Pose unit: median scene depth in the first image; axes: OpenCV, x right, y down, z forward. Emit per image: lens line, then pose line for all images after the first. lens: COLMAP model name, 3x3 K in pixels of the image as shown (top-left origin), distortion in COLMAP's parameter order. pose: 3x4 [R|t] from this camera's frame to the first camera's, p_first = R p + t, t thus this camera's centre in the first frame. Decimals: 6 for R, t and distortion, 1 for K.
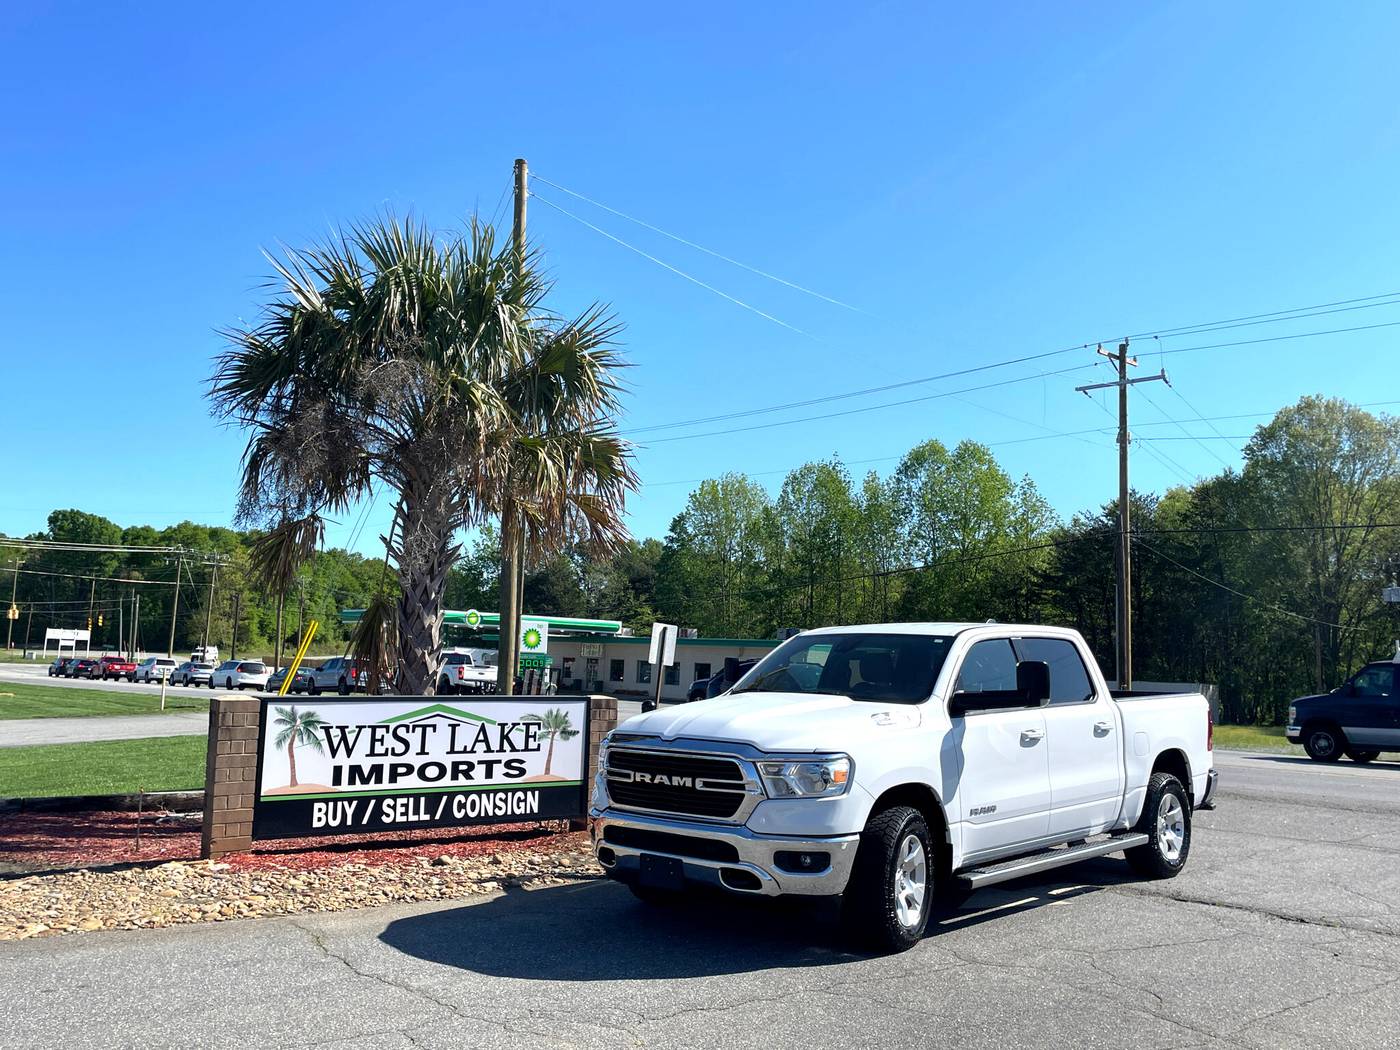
lens RADIAL K [[1208.0, 0, 702.9], [0, 1208.0, 519.7], [0, 0, 1]] dist [0.080432, -0.095514]
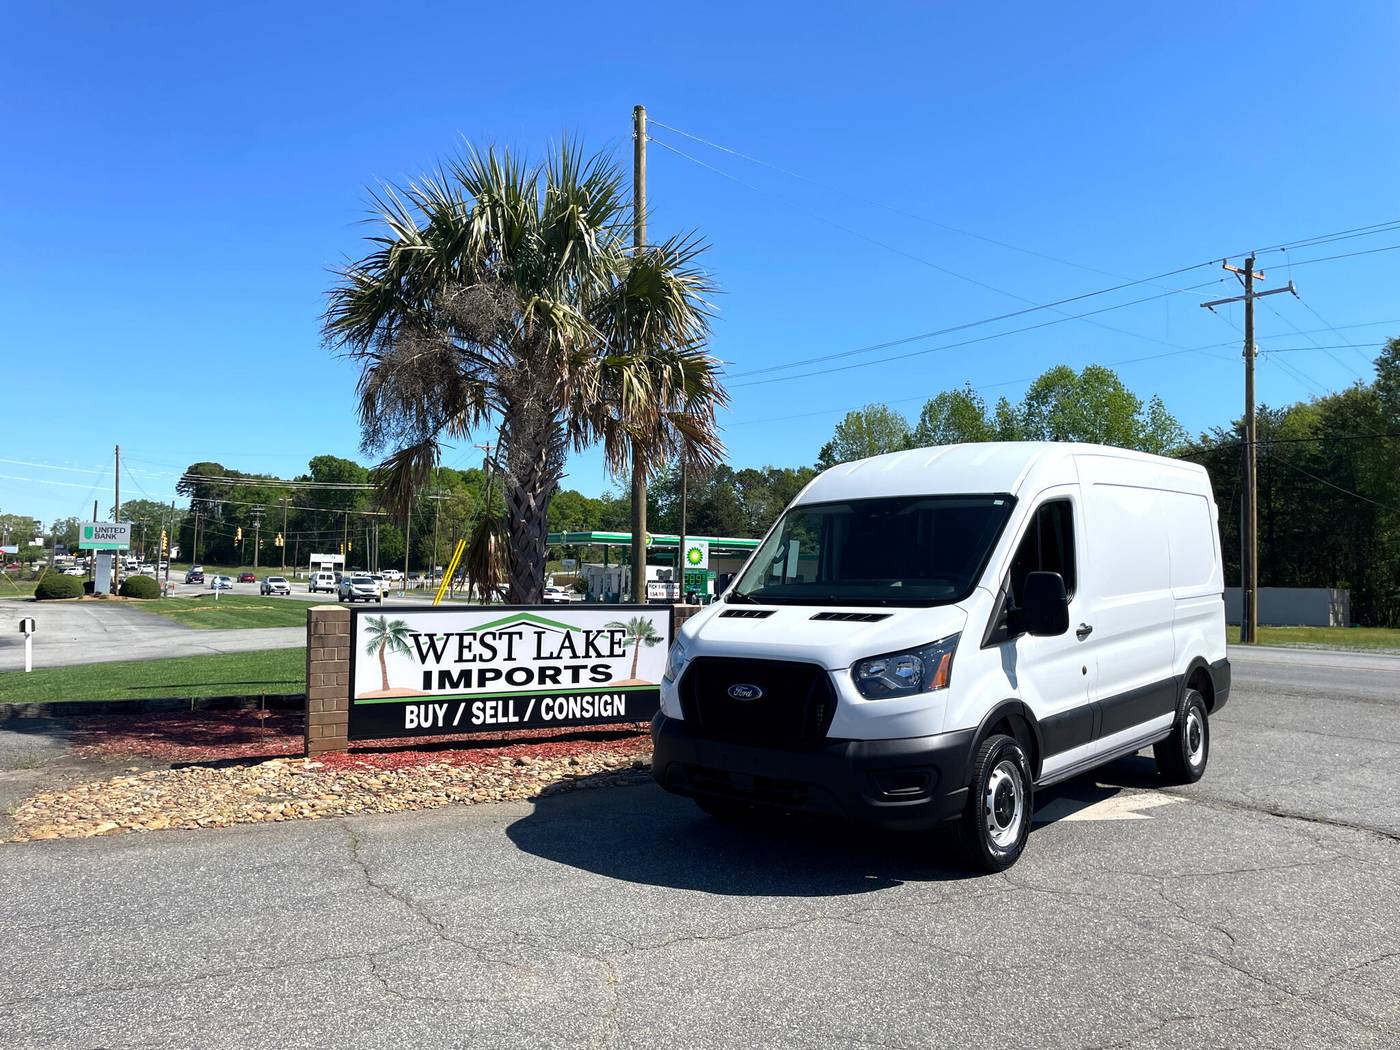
lens RADIAL K [[1059.0, 0, 701.0], [0, 1059.0, 519.3], [0, 0, 1]] dist [0.091656, -0.116960]
pose [[0.989304, -0.020464, -0.144425, 0.067963], [0.029552, 0.997696, 0.061062, 0.020019], [0.142842, -0.064677, 0.987630, 0.122339]]
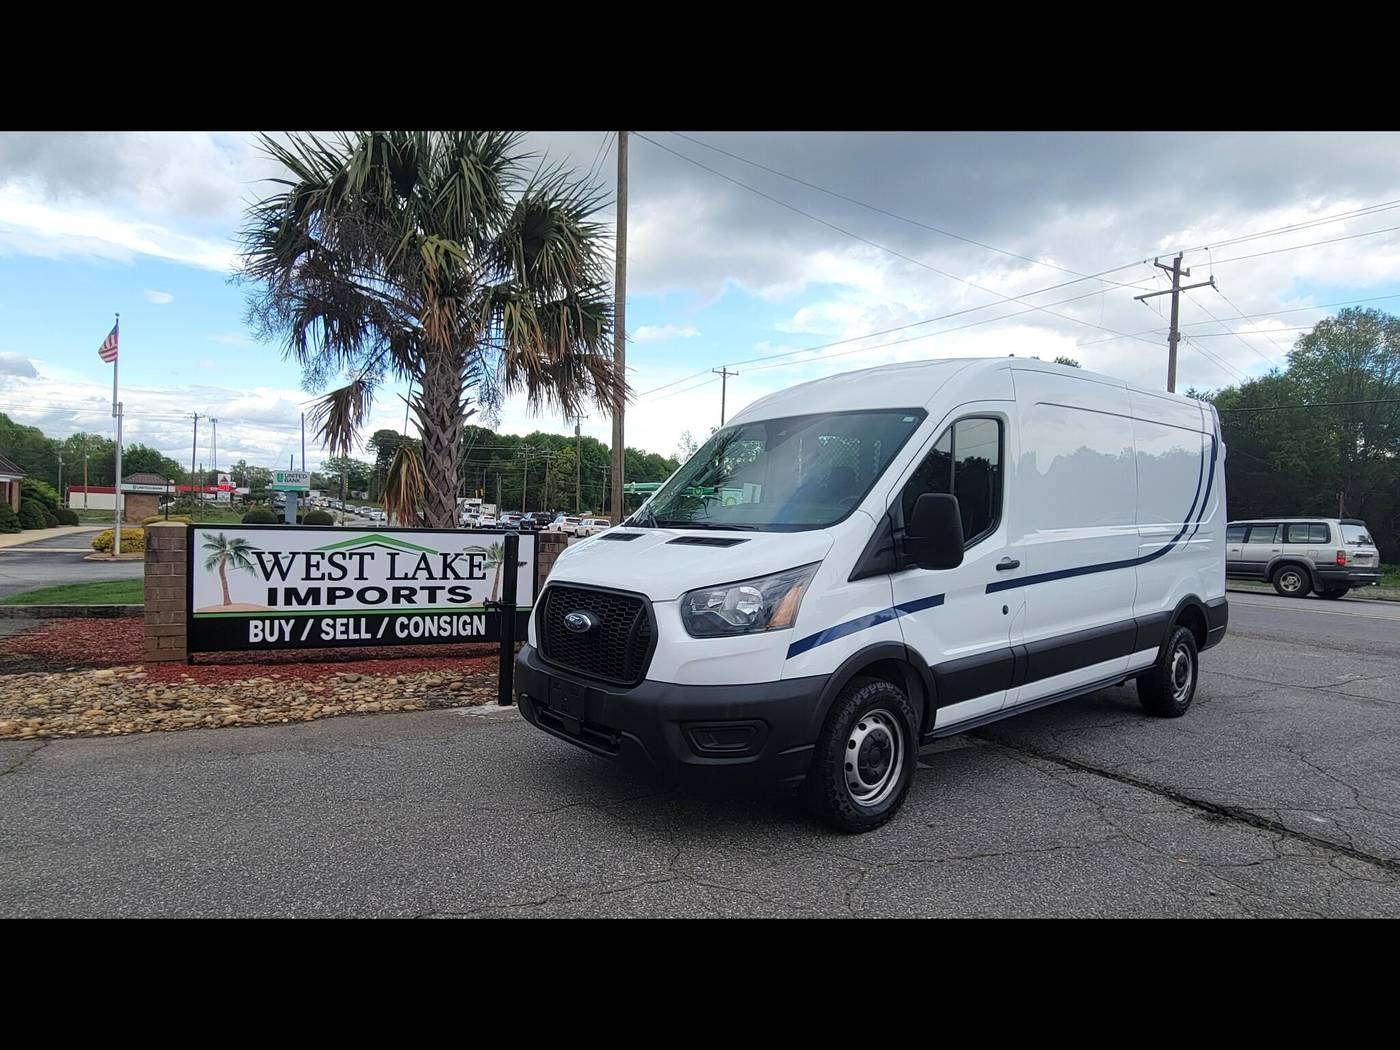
lens RADIAL K [[807.0, 0, 705.3], [0, 807.0, 532.4], [0, 0, 1]] dist [0.000724, -0.000078]
pose [[0.978526, 0.008843, -0.205935, 0.216287], [0.017970, 0.991615, 0.127970, 0.064204], [0.205340, -0.128922, 0.970162, 0.367633]]
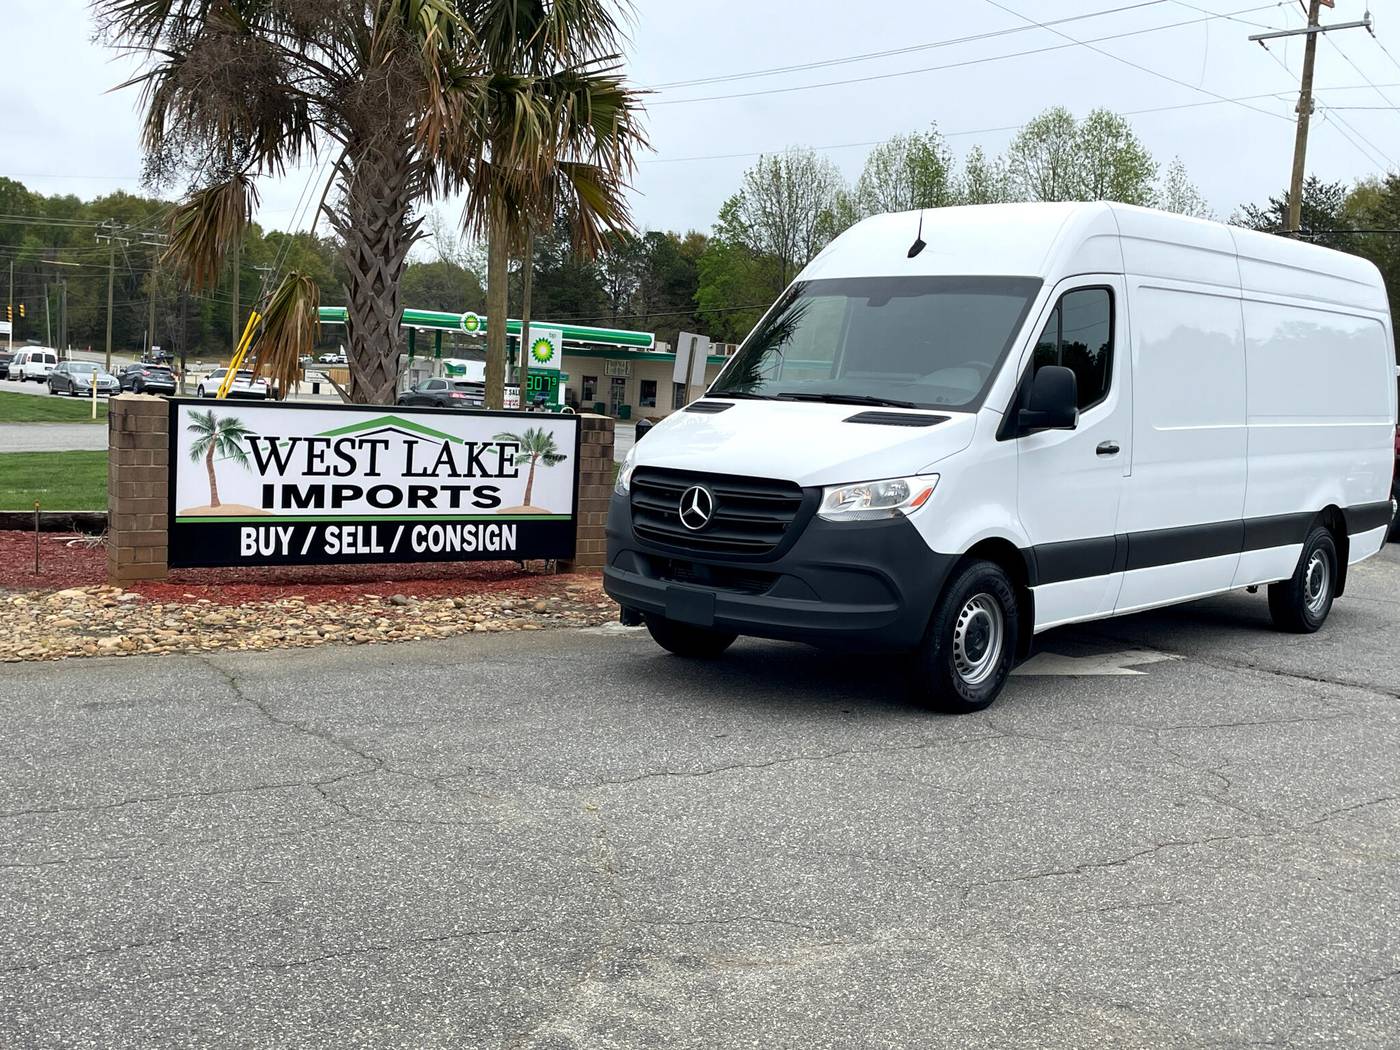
lens RADIAL K [[1487.2, 0, 712.3], [0, 1487.2, 524.0], [0, 0, 1]] dist [0.055011, 0.000000]
pose [[0.999107, 0.032062, -0.027512, 0.026822], [-0.025643, 0.977748, 0.208209, 0.009818], [0.033576, -0.207317, 0.977697, 0.017858]]
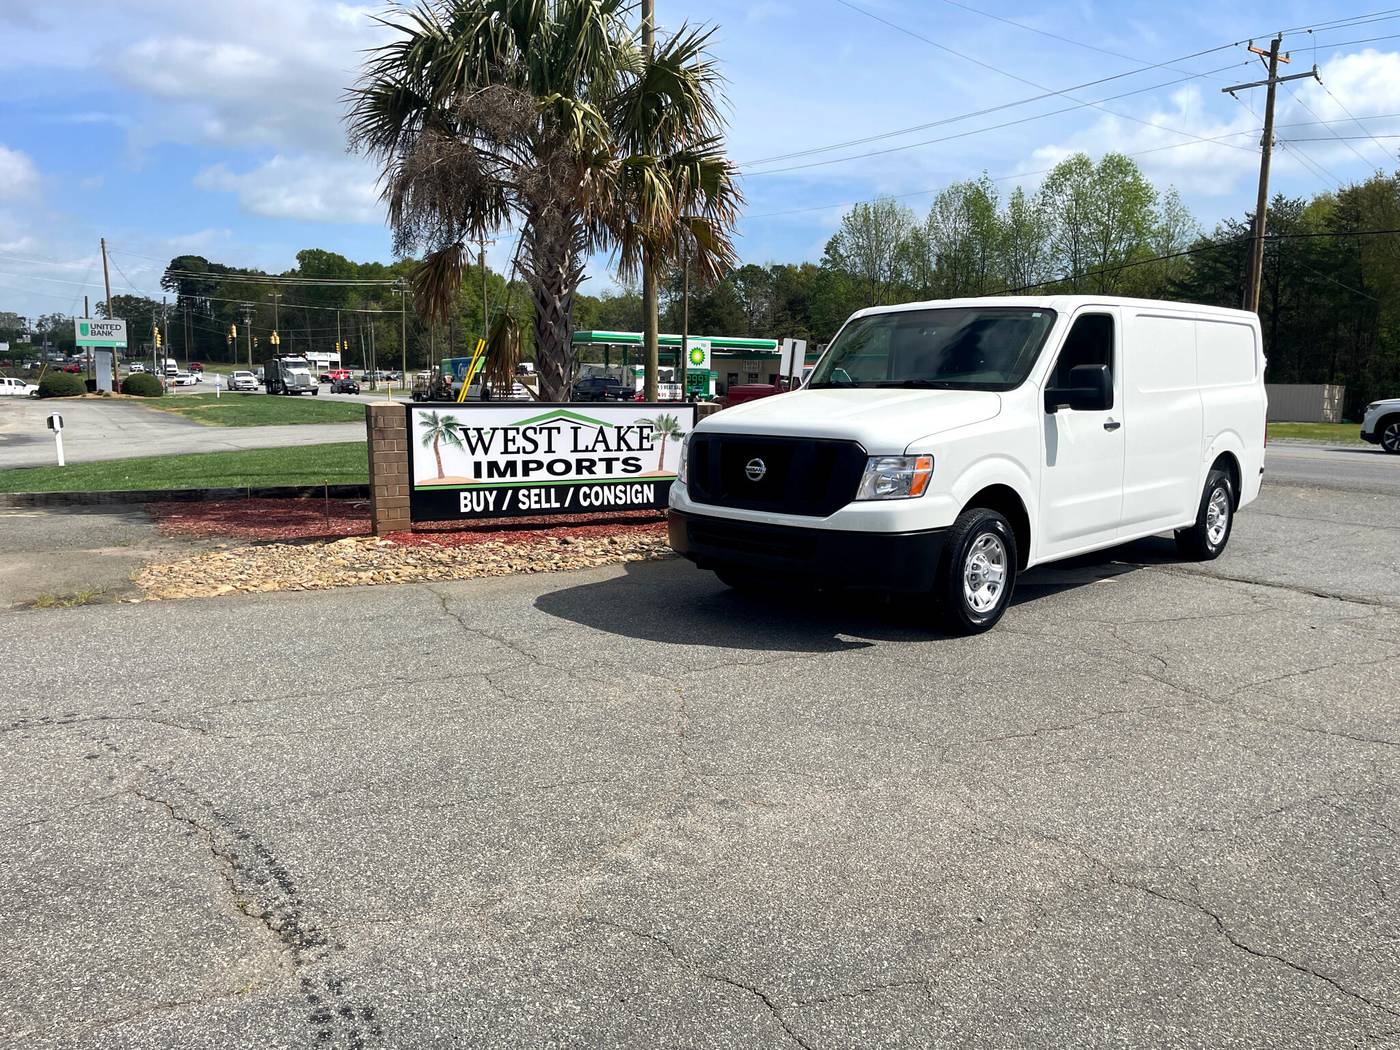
lens RADIAL K [[1059.0, 0, 709.5], [0, 1059.0, 527.5], [0, 0, 1]] dist [0.091656, -0.116960]
pose [[0.990498, 0.005747, -0.137404, 0.058984], [0.029548, 0.966898, 0.253446, 0.010213], [0.134313, -0.255098, 0.957541, 0.033946]]
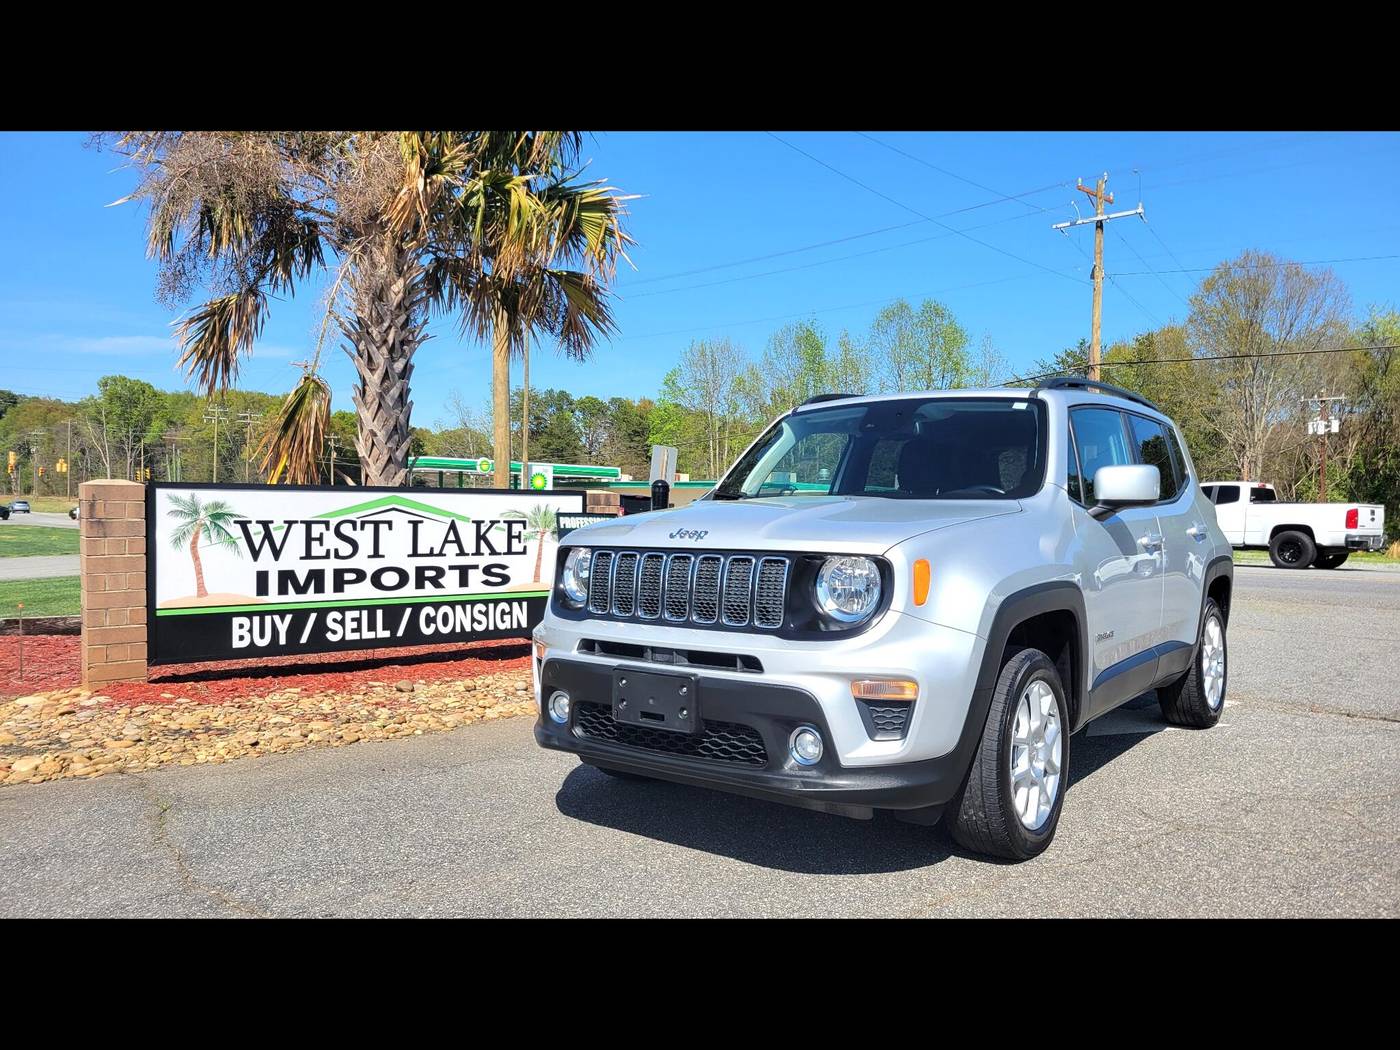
lens RADIAL K [[1059.0, 0, 708.2], [0, 1059.0, 529.0], [0, 0, 1]] dist [0.091656, -0.116960]
pose [[0.999768, -0.016093, 0.014339, -0.022650], [0.013983, 0.990506, 0.136758, 0.081506], [-0.016404, -0.136526, 0.990501, 0.304517]]
